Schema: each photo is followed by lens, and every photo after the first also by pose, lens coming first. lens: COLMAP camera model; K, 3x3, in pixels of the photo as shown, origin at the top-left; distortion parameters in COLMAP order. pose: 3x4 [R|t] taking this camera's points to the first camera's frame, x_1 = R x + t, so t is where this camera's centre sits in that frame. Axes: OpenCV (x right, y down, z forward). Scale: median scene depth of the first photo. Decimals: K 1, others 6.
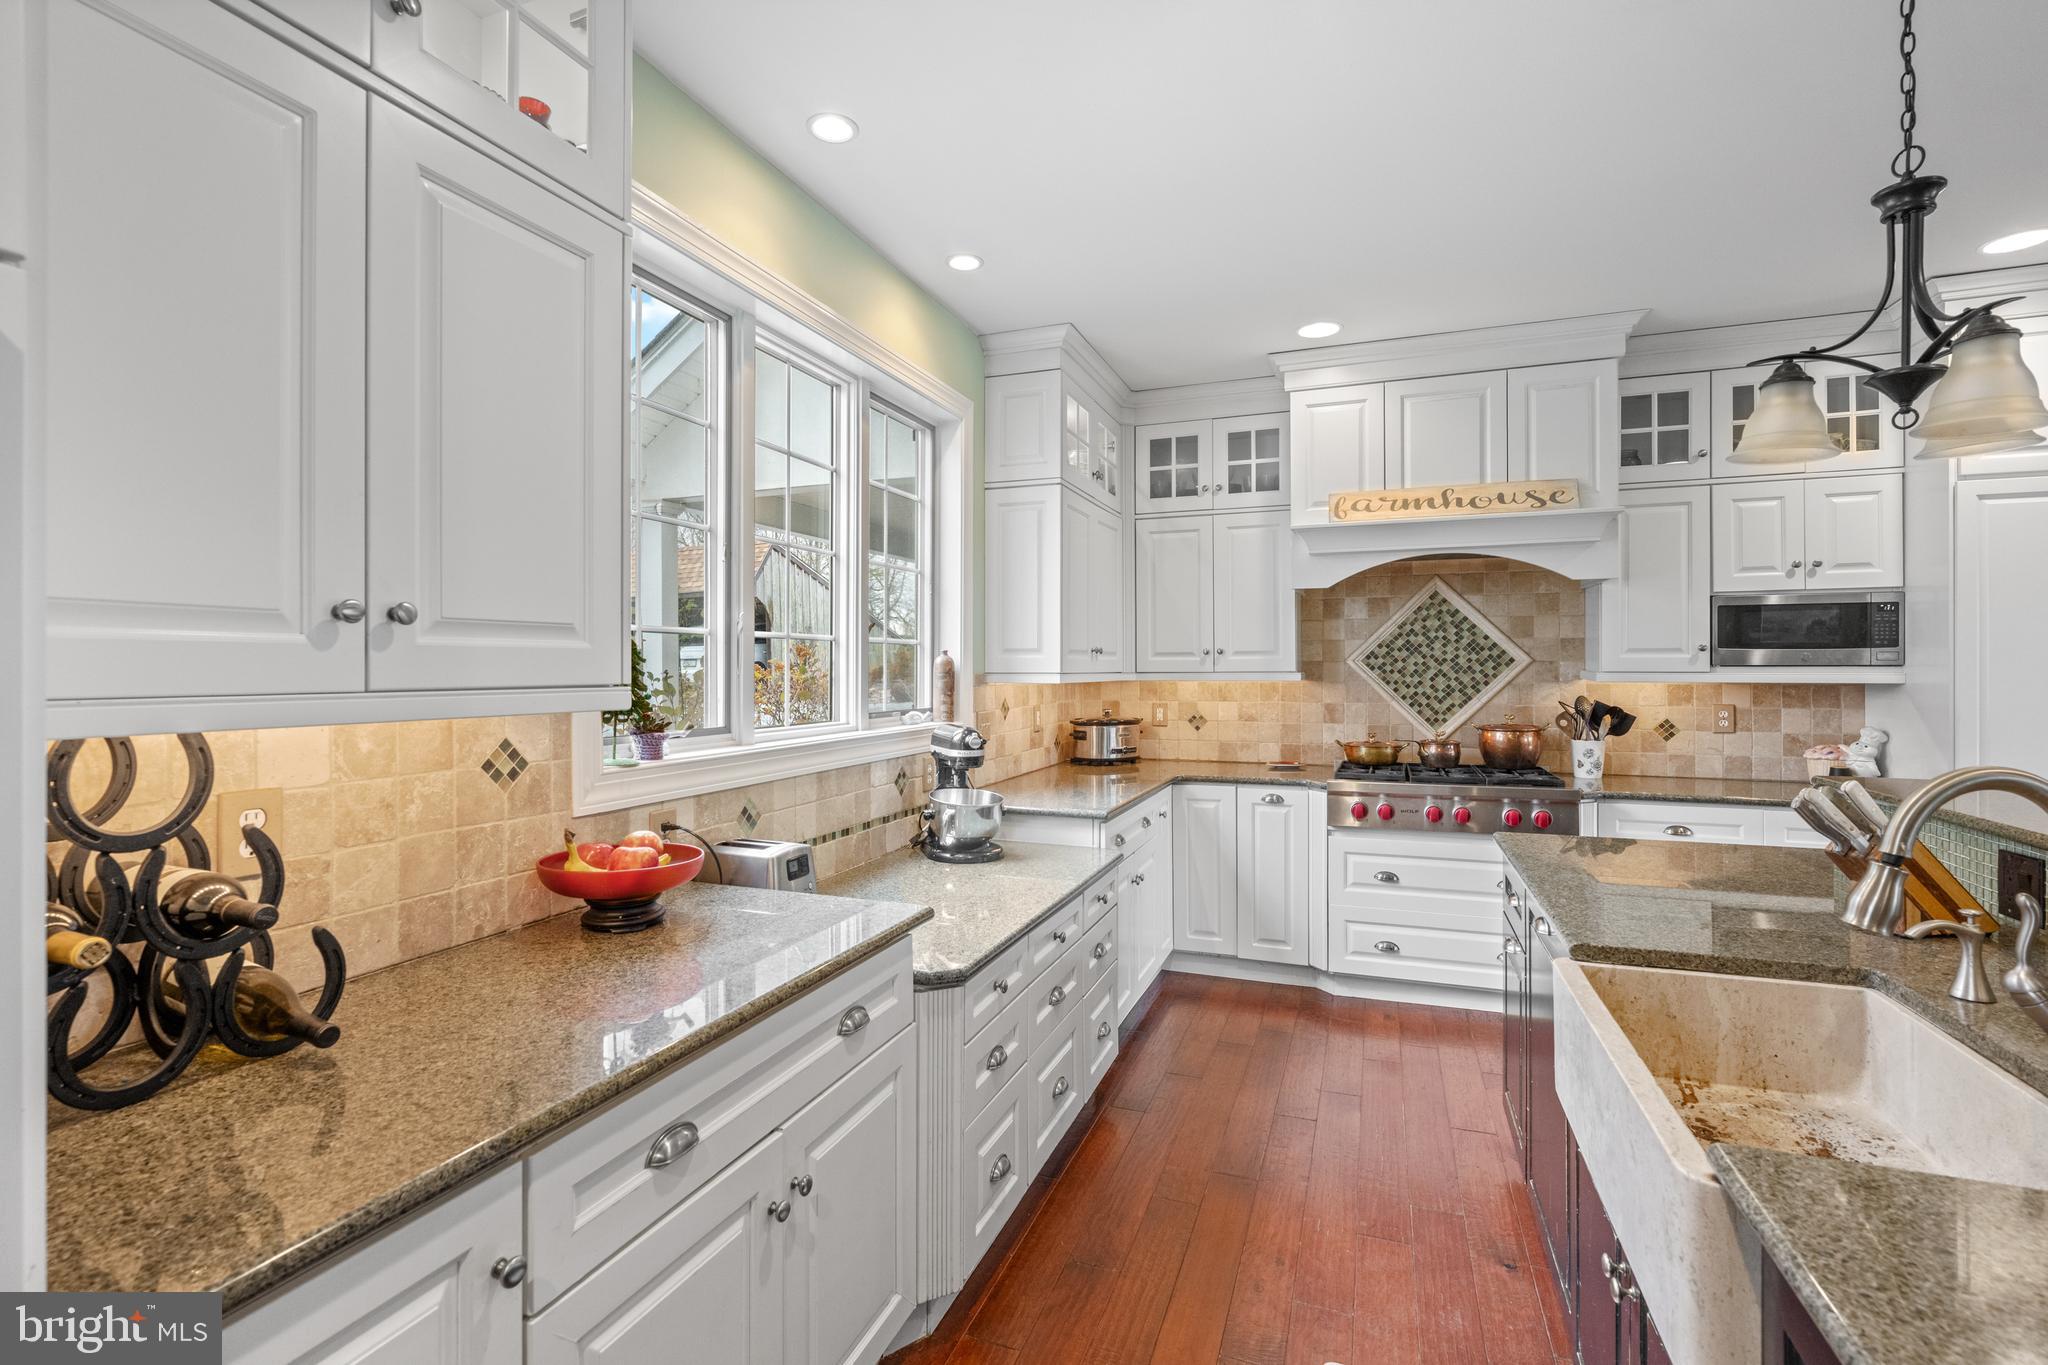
lens RADIAL K [[920.6, 0, 1016.2], [0, 920.6, 666.9], [0, 0, 1]] dist [0.003397, 0.000091]
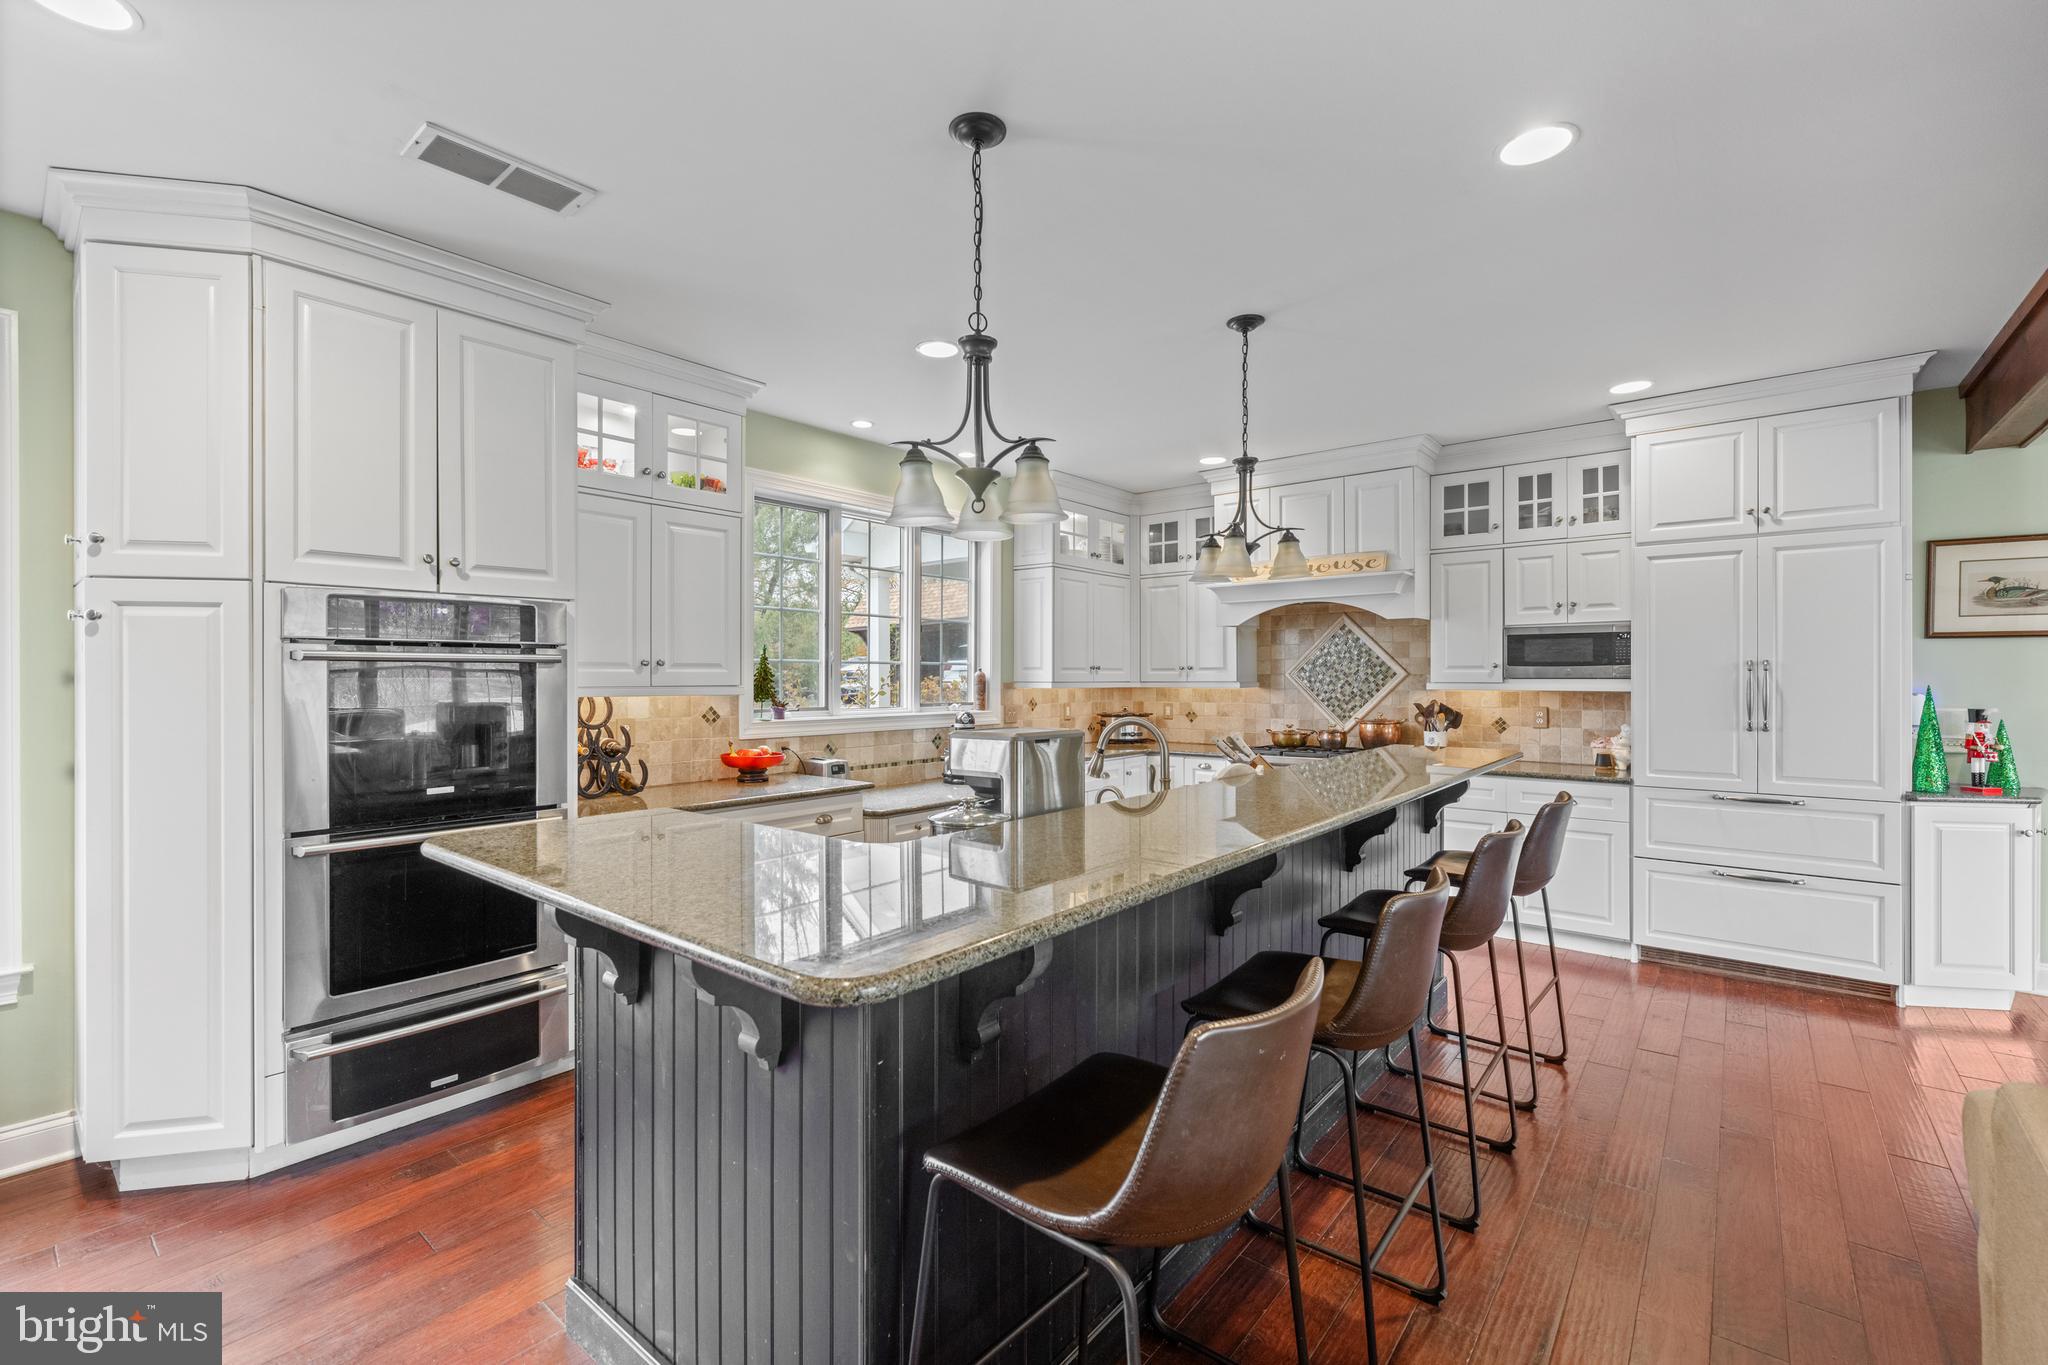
lens RADIAL K [[866.5, 0, 1022.6], [0, 866.5, 679.6], [0, 0, 1]] dist [-0.002693, 0.000455]
pose [[0.949286, 0.002309, -0.314405, 0.473955], [-0.001189, 0.999992, 0.003757, -0.003367], [0.314411, -0.003192, 0.949282, -0.470891]]
